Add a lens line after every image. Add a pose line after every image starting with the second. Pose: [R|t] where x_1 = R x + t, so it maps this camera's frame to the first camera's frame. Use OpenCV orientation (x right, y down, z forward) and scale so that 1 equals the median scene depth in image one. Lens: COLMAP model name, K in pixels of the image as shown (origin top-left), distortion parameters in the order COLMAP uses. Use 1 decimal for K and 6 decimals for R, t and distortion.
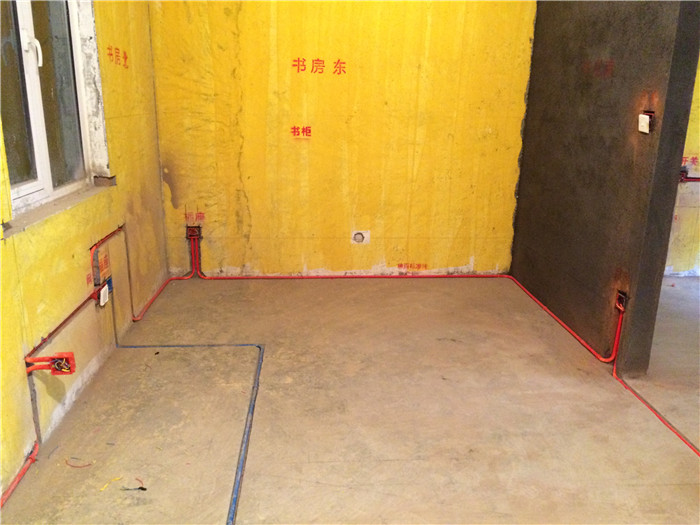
lens RADIAL K [[596.4, 0, 350.0], [0, 596.4, 262.5], [0, 0, 1]] dist [0.090605, -0.093637]
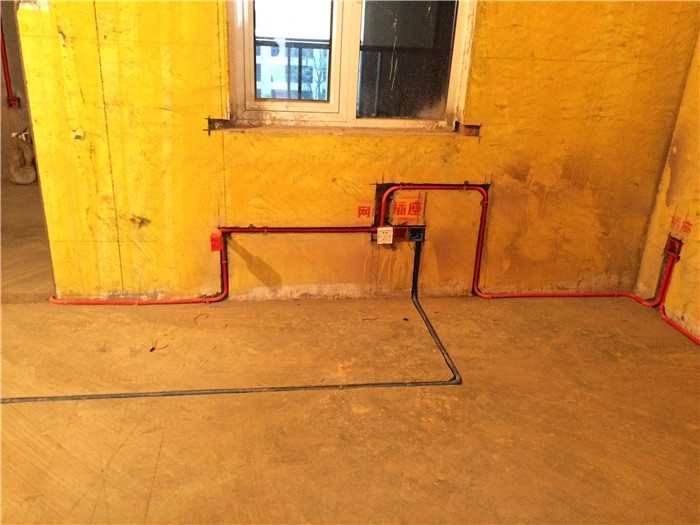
lens RADIAL K [[596.4, 0, 350.0], [0, 596.4, 262.5], [0, 0, 1]] dist [0.090605, -0.093637]
pose [[0.073305, 0.356944, -0.931245, 0.453286], [-0.314158, 0.894484, 0.318124, -0.175066], [0.946536, 0.269238, 0.177707, 0.683465]]
